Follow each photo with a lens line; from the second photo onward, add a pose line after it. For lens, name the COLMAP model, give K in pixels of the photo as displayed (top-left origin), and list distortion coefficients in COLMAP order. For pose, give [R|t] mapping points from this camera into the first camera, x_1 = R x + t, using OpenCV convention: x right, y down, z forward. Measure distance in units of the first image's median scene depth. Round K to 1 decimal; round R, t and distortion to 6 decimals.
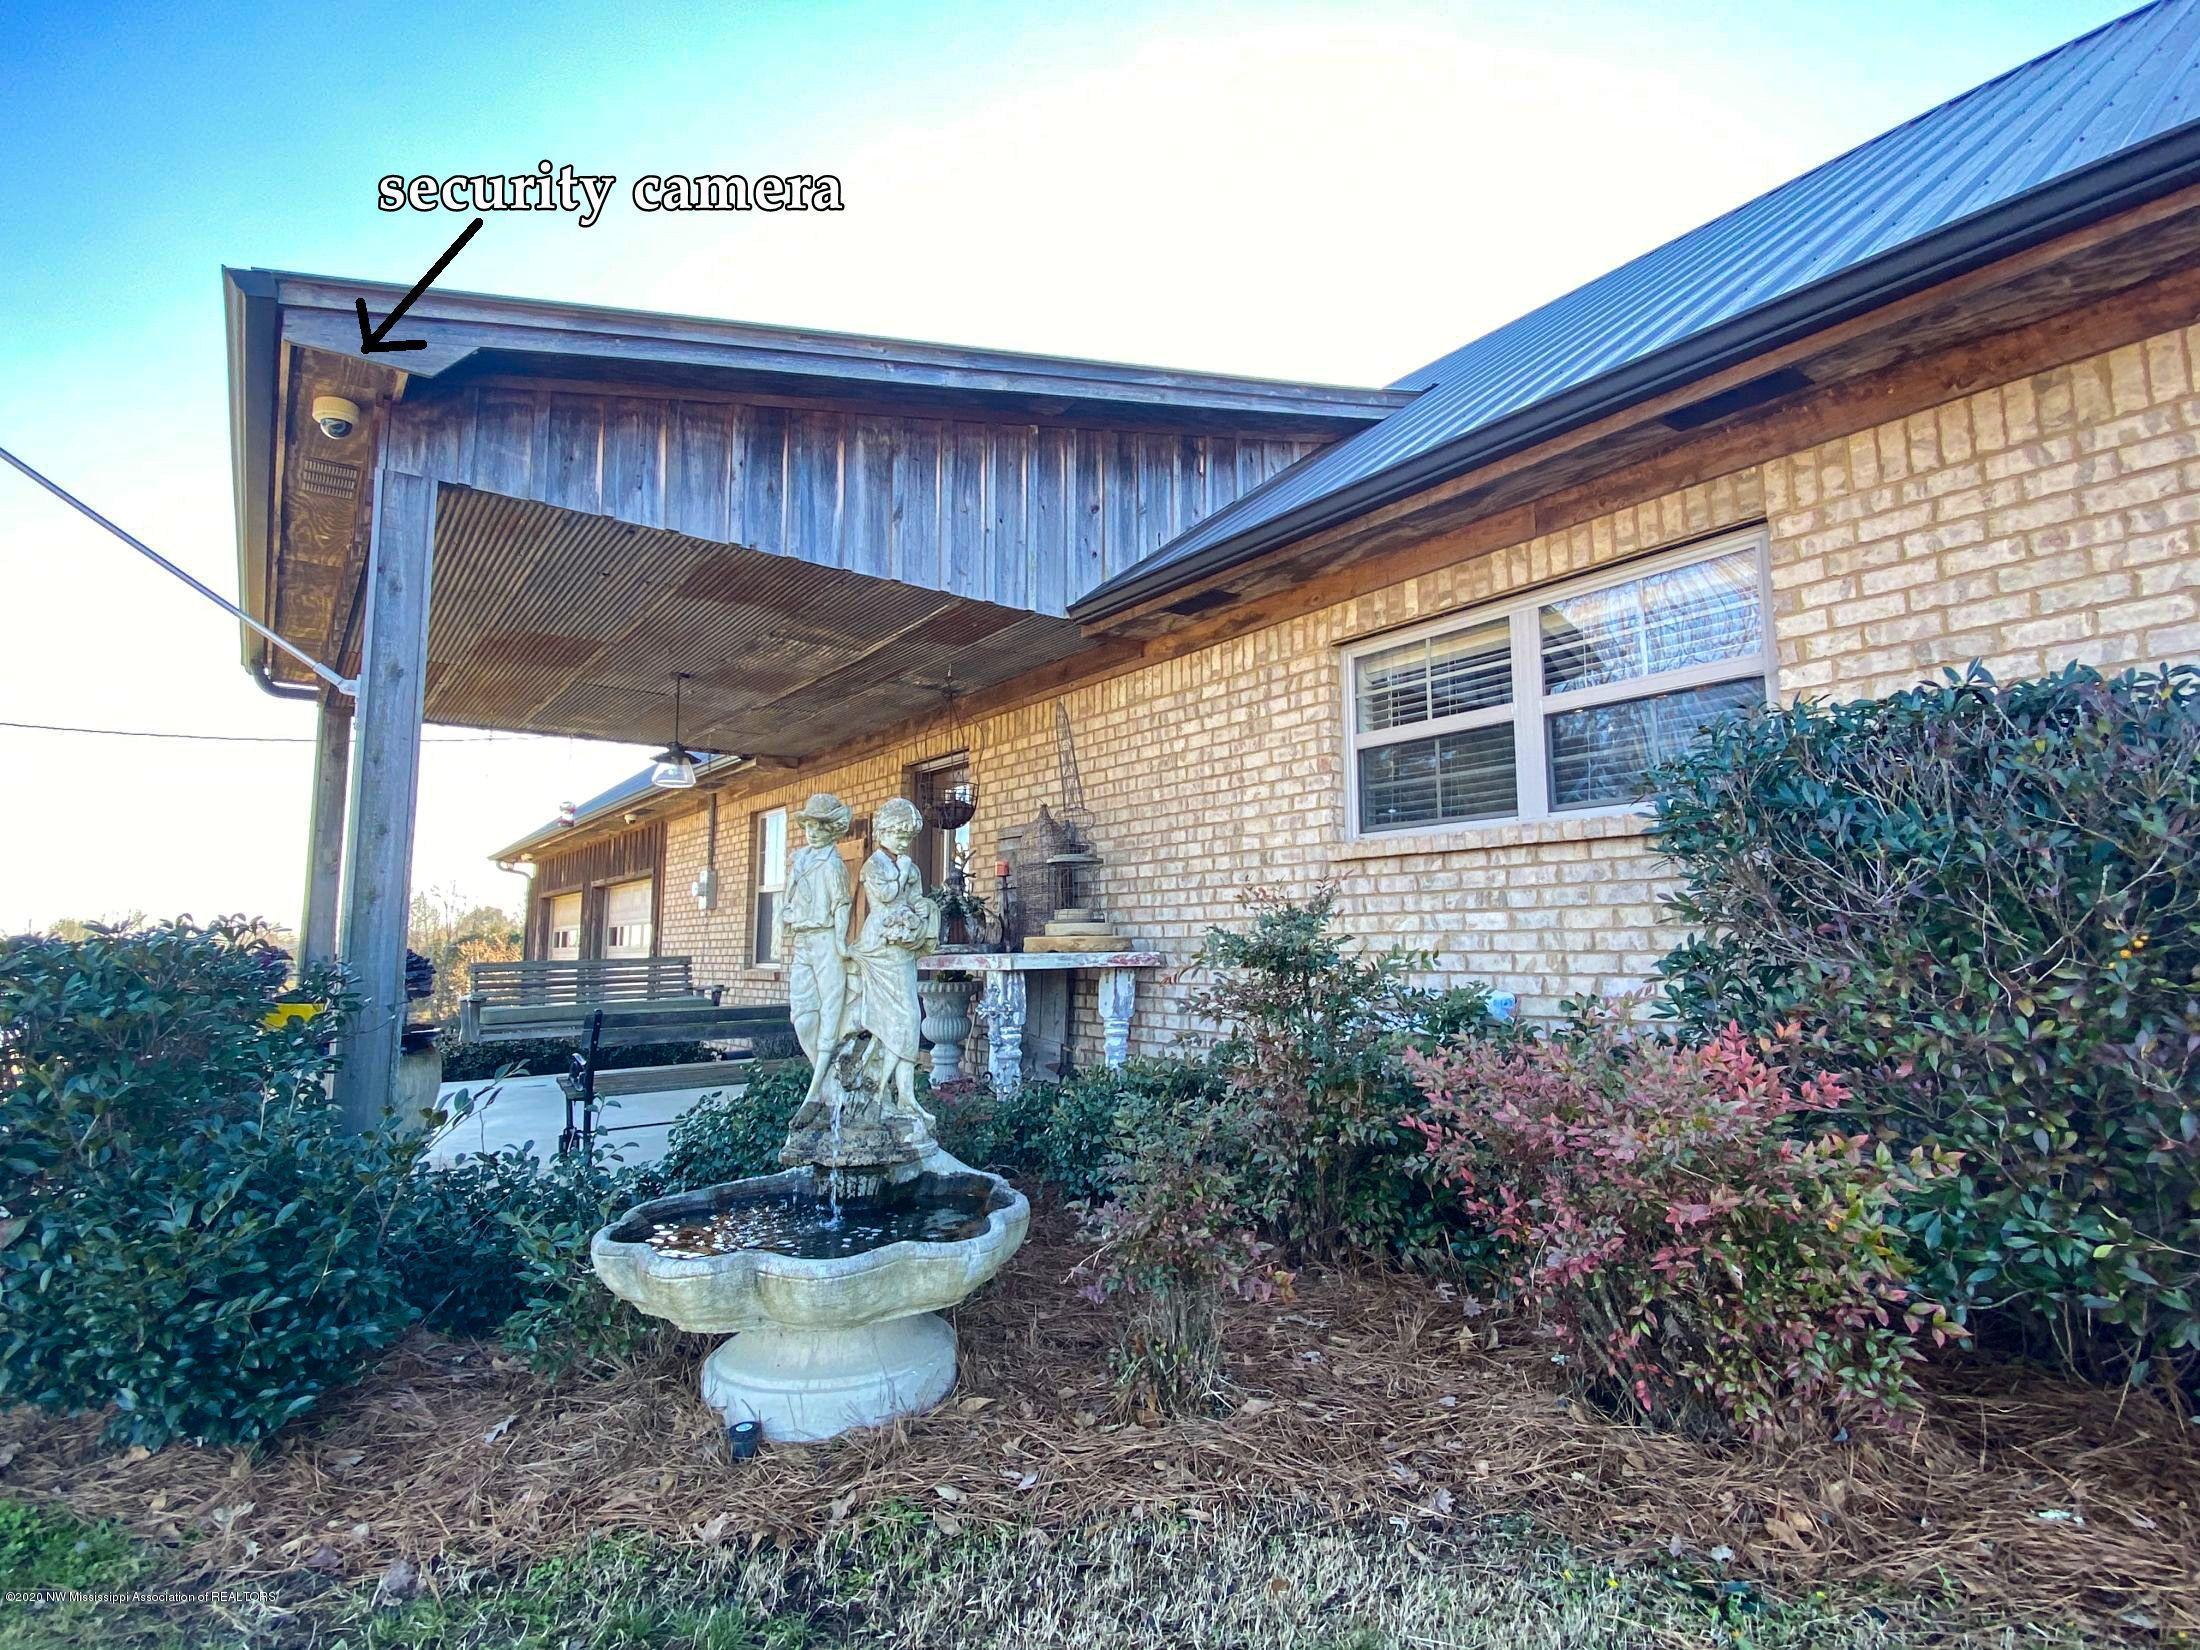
lens RADIAL K [[1015.6, 0, 1100.0], [0, 1015.6, 825.0], [0, 0, 1]] dist [0.003287, 0.000245]
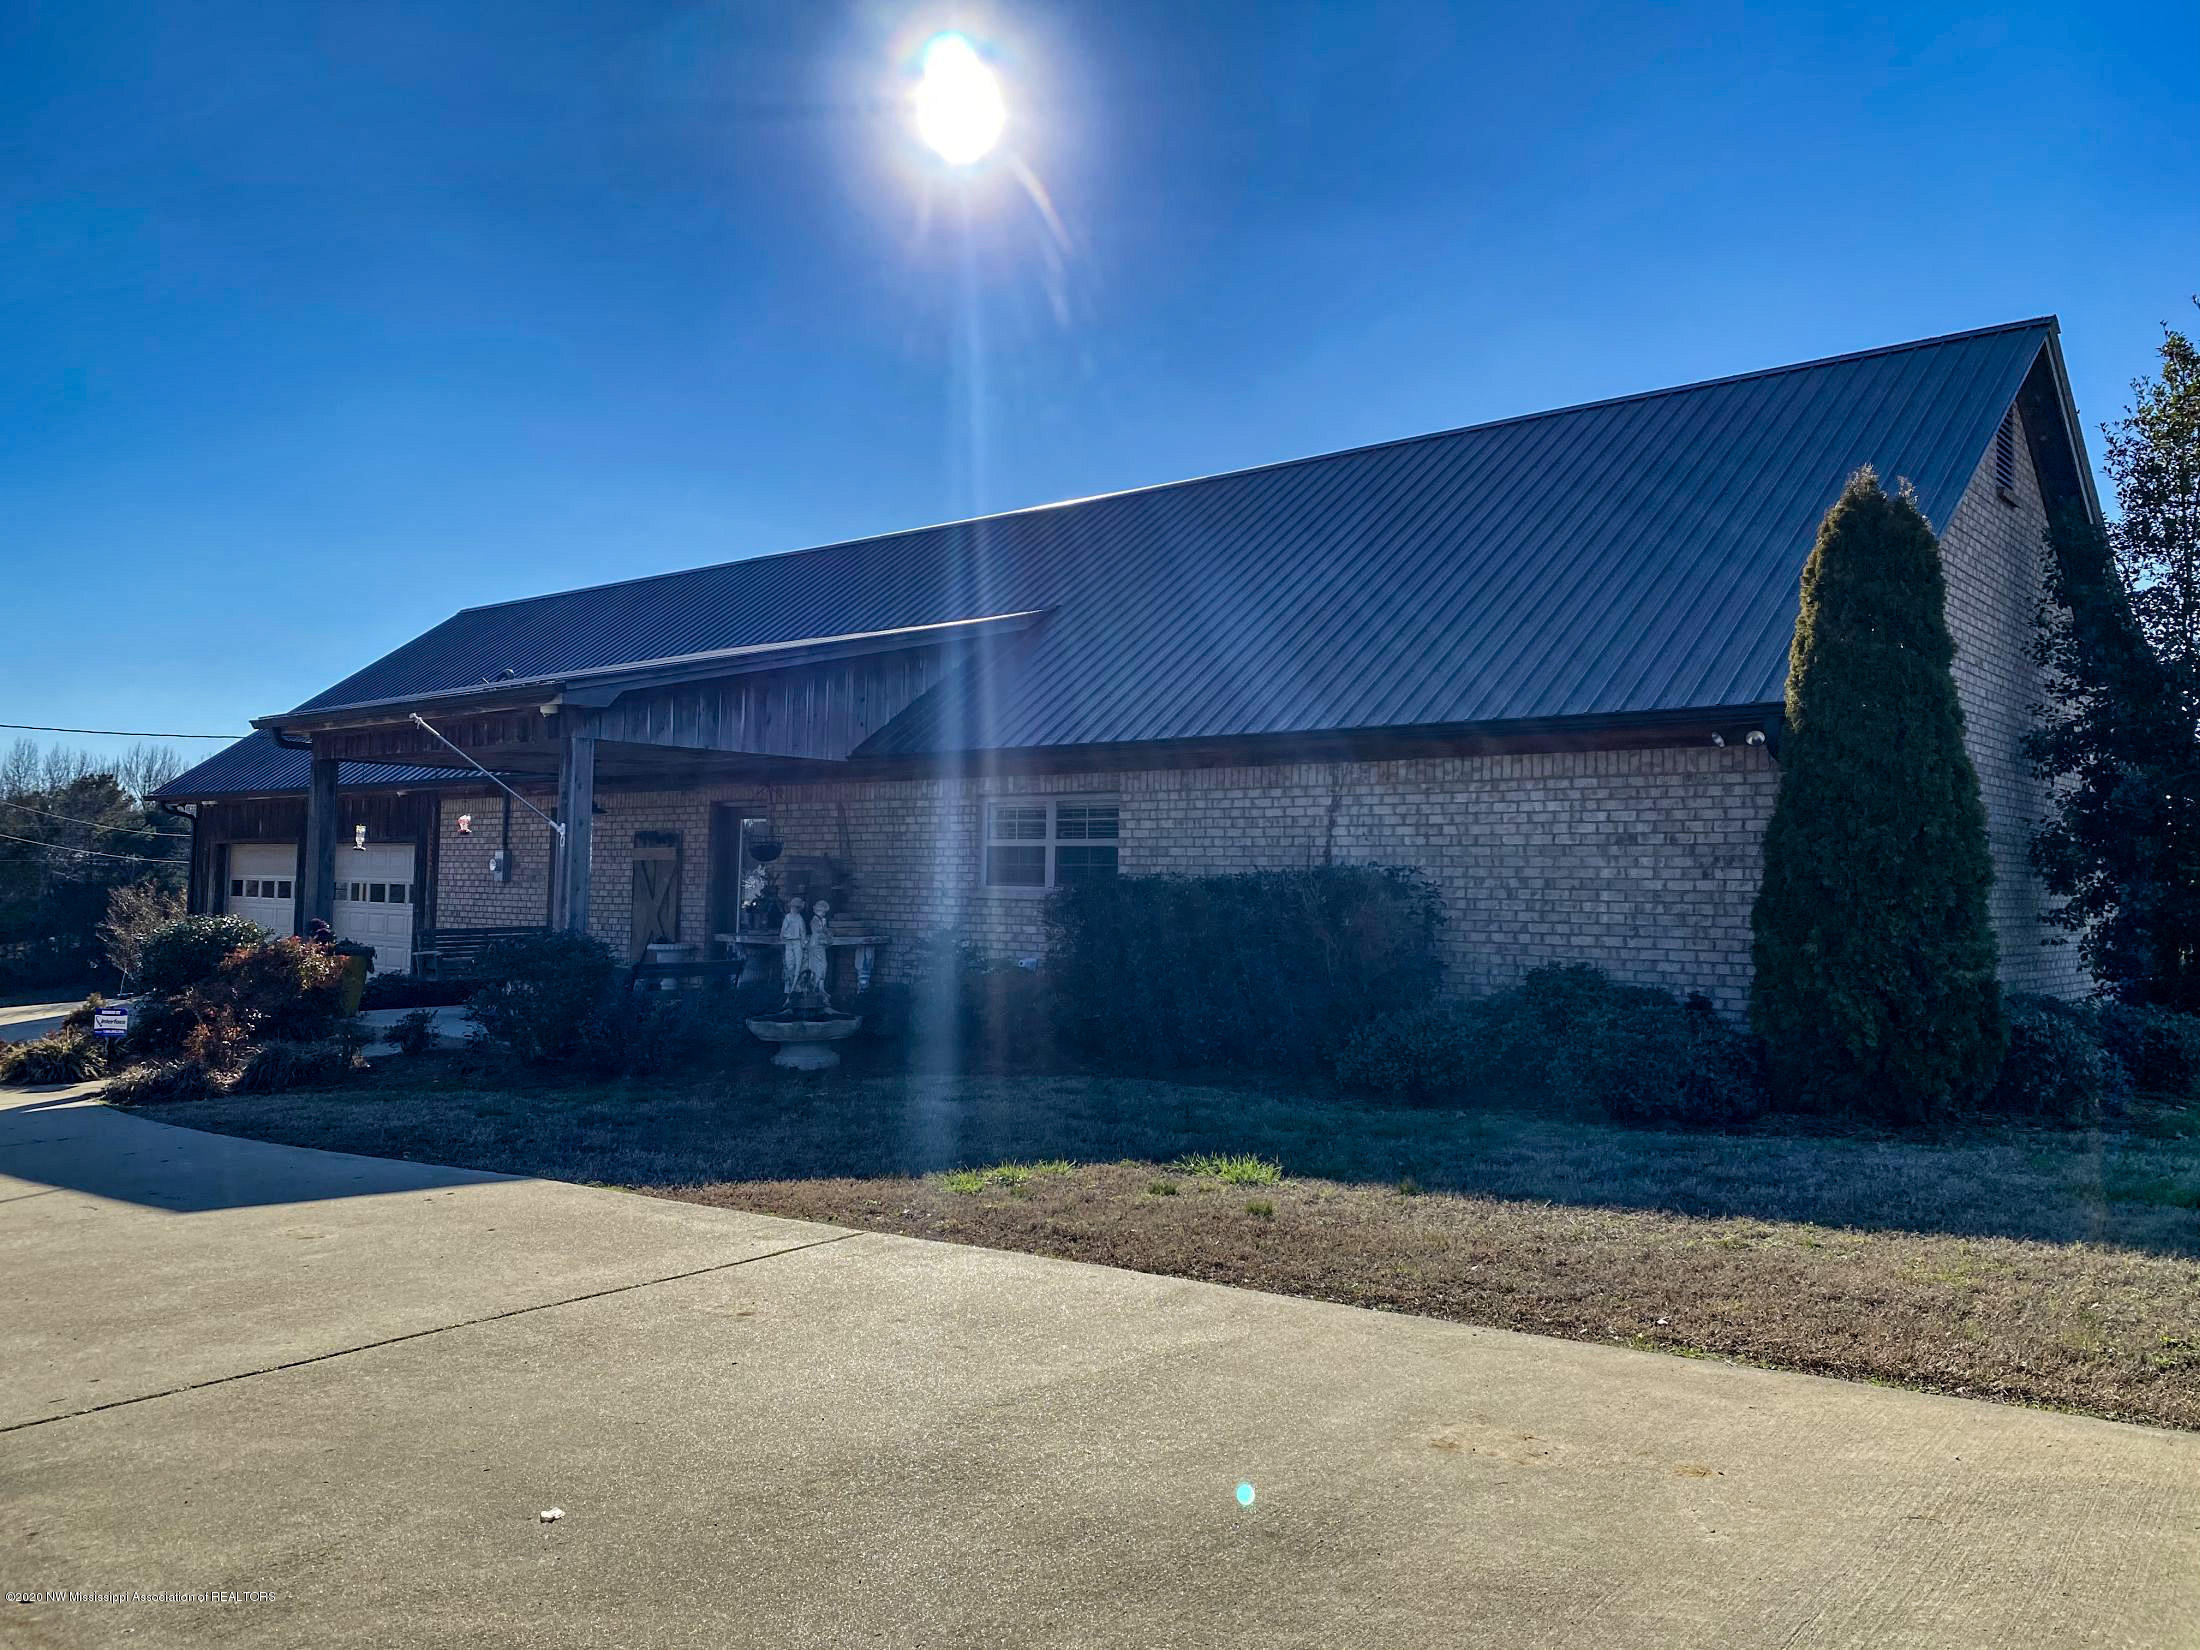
lens RADIAL K [[1638.5, 0, 1100.0], [0, 1638.5, 825.0], [0, 0, 1]] dist [-0.001928, -0.000551]
pose [[0.976461, 0.029056, 0.213726, -0.217854], [-0.047898, 0.995355, 0.083516, -0.358497], [-0.210306, -0.091787, 0.973317, -2.057435]]
